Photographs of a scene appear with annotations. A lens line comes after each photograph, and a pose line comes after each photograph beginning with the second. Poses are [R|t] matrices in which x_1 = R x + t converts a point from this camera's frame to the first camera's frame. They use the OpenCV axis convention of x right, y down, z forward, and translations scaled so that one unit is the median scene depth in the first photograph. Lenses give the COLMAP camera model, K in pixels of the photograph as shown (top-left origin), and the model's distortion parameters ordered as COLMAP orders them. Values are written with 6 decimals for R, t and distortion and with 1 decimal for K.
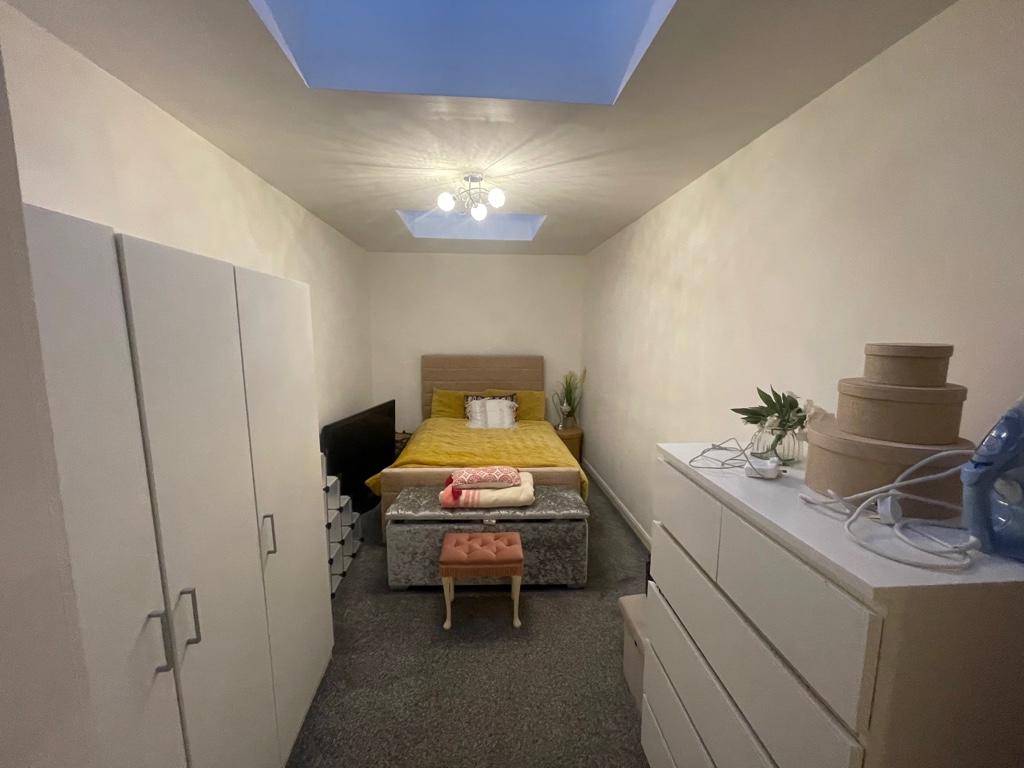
lens RADIAL K [[412.8, 0, 510.3], [0, 412.8, 385.1], [0, 0, 1]] dist [-0.000440, -0.000276]
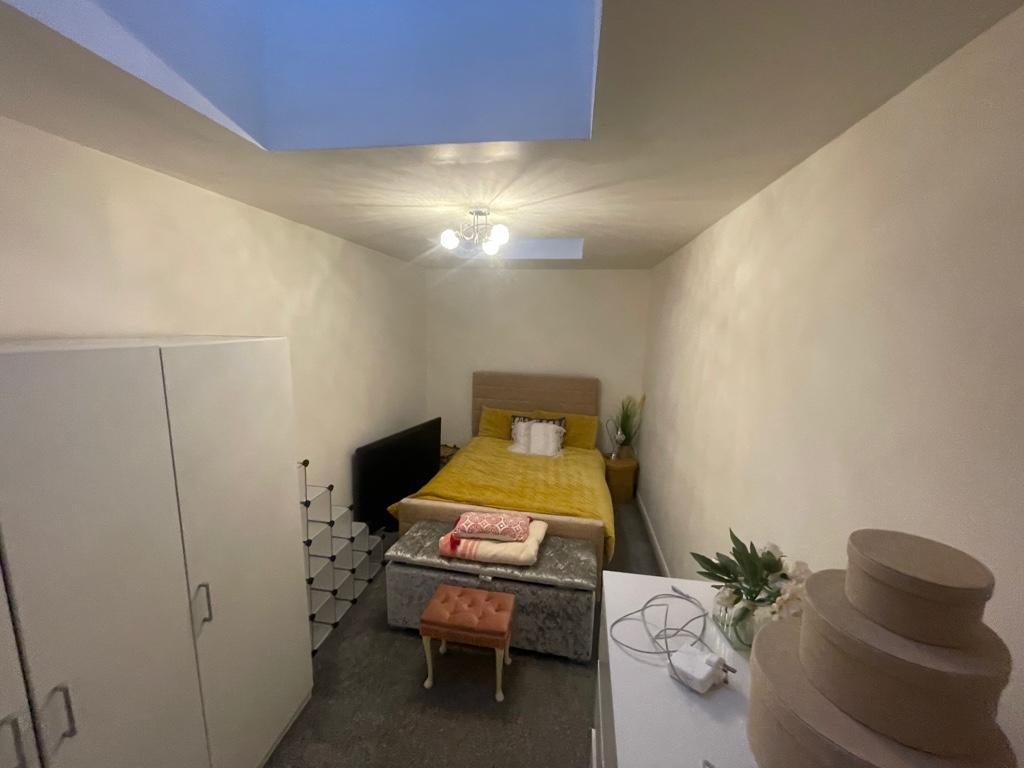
lens RADIAL K [[412.8, 0, 511.4], [0, 412.8, 385.6], [0, 0, 1]] dist [-0.000440, -0.000276]
pose [[0.973195, 0.052859, -0.223823, 0.190580], [-0.049322, 0.998554, 0.021366, -0.125792], [0.224629, -0.009754, 0.974396, 0.102446]]
